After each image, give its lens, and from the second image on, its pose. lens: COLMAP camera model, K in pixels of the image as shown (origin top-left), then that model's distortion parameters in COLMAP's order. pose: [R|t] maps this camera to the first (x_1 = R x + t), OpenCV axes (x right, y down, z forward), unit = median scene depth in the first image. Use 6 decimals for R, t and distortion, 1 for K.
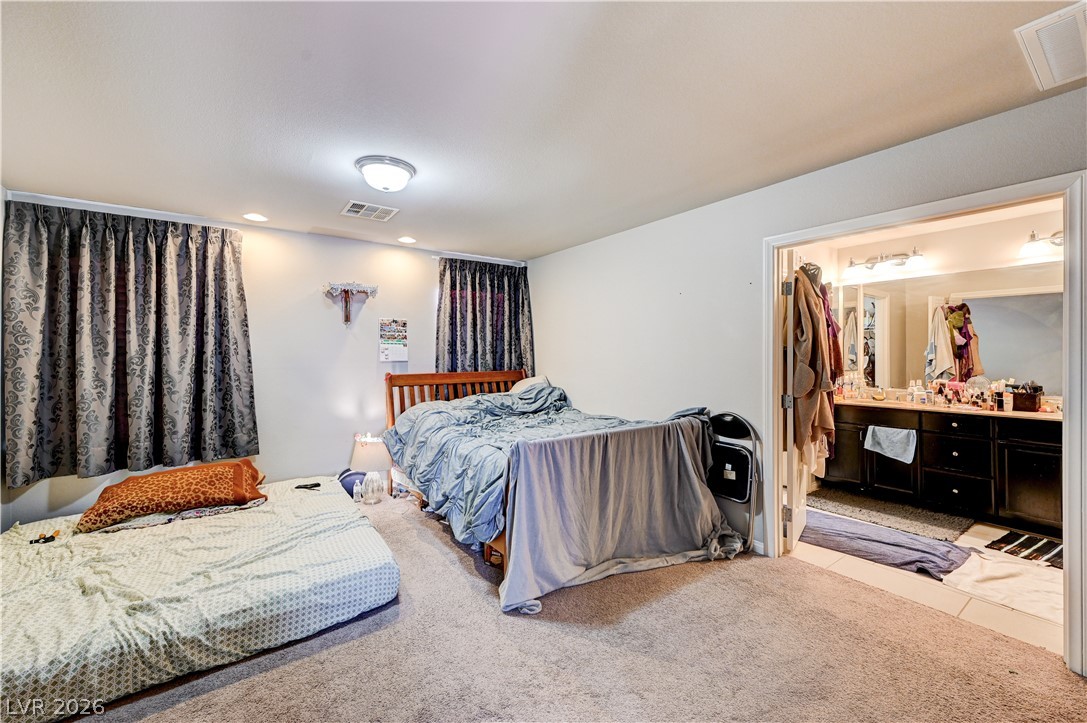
lens RADIAL K [[436.0, 0, 550.3], [0, 436.0, 354.8], [0, 0, 1]] dist [-0.002446, 0.000780]
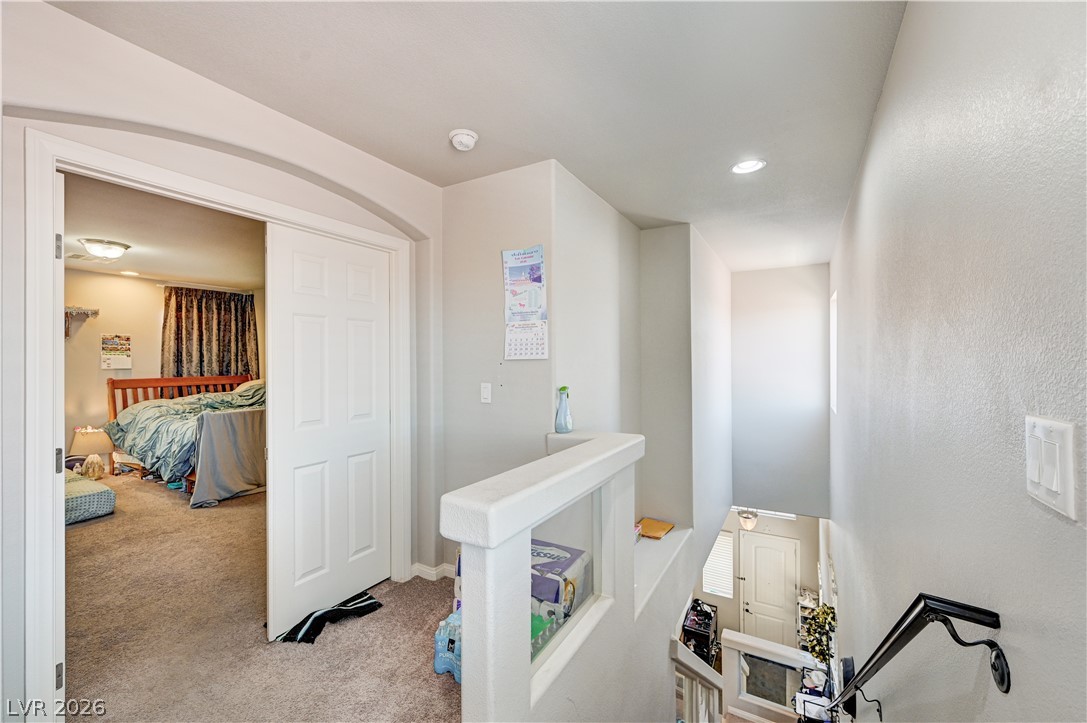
lens RADIAL K [[436.0, 0, 548.0], [0, 436.0, 361.0], [0, 0, 1]] dist [-0.002446, 0.000780]
pose [[0.913205, -0.000163, 0.407501, 0.240200], [0.000334, 1.000000, -0.000350, -0.006168], [-0.407500, 0.000456, 0.913205, -0.588077]]
